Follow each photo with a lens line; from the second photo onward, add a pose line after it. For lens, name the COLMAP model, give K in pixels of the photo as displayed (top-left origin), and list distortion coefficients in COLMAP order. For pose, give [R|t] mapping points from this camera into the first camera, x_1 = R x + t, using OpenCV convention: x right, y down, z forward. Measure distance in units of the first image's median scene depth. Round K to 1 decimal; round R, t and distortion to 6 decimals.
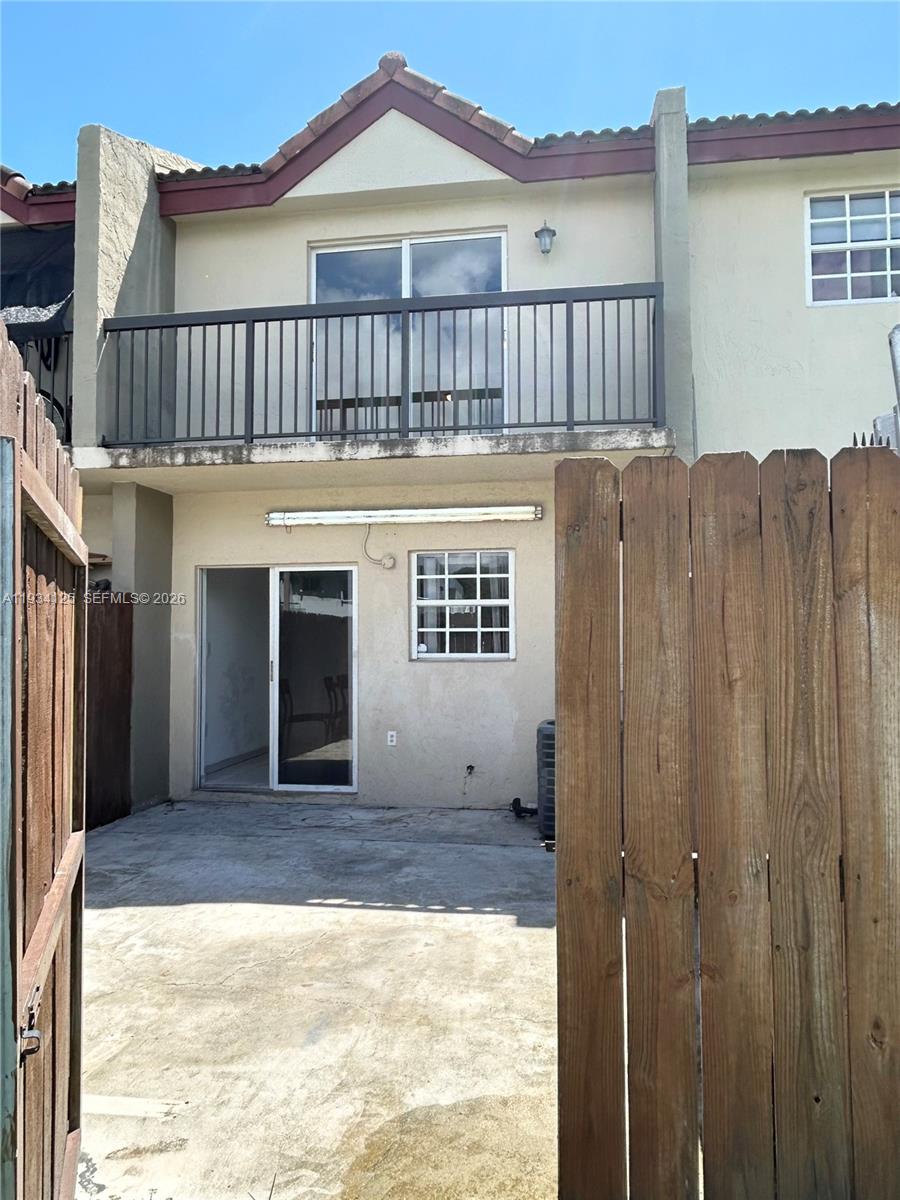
lens RADIAL K [[846.6, 0, 450.0], [0, 846.6, 600.0], [0, 0, 1]] dist [-0.003818, -0.003961]
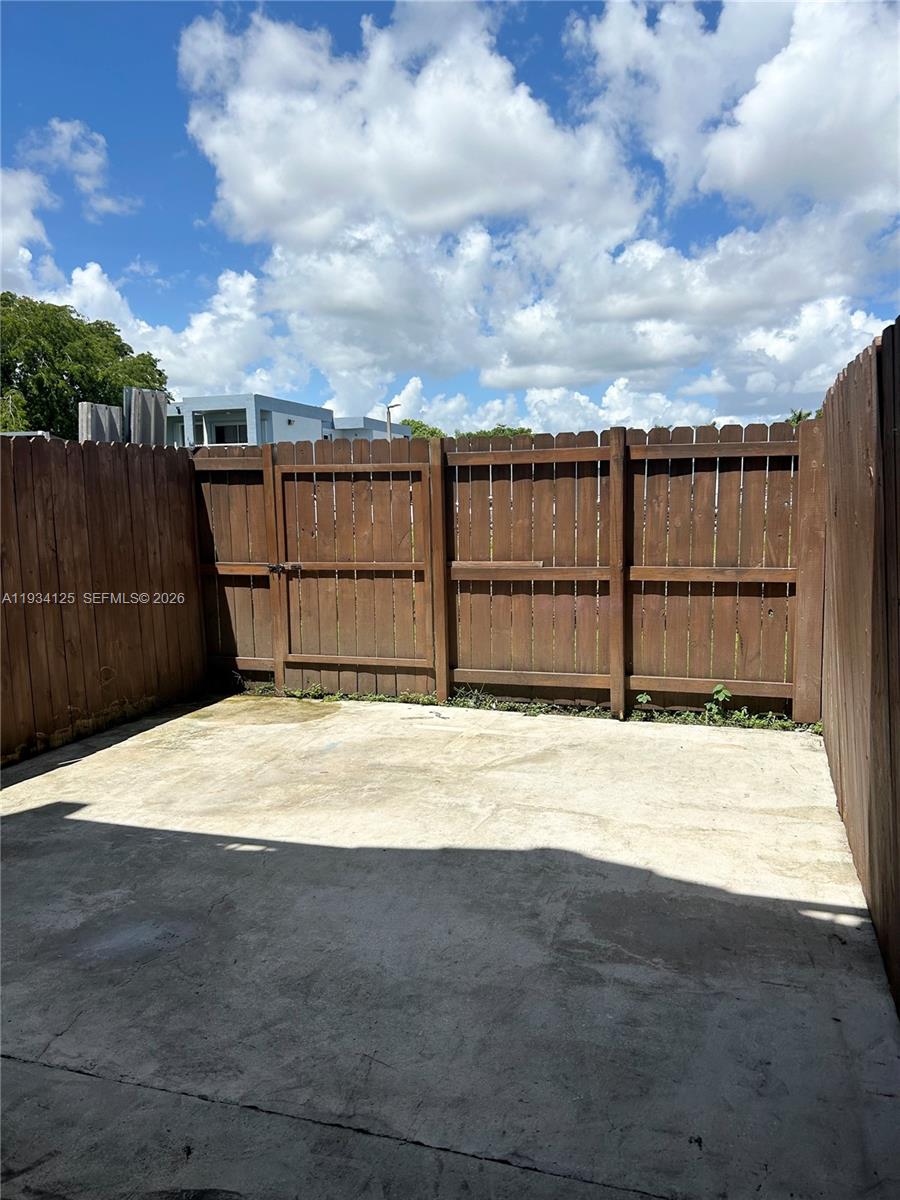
lens RADIAL K [[903.7, 0, 452.3], [0, 903.7, 597.8], [0, 0, 1]] dist [0.039592, -0.047138]
pose [[-0.985736, 0.000802, 0.168295, -0.569316], [0.011574, 0.997944, 0.063036, 0.108784], [-0.167899, 0.064084, -0.983719, 2.219227]]
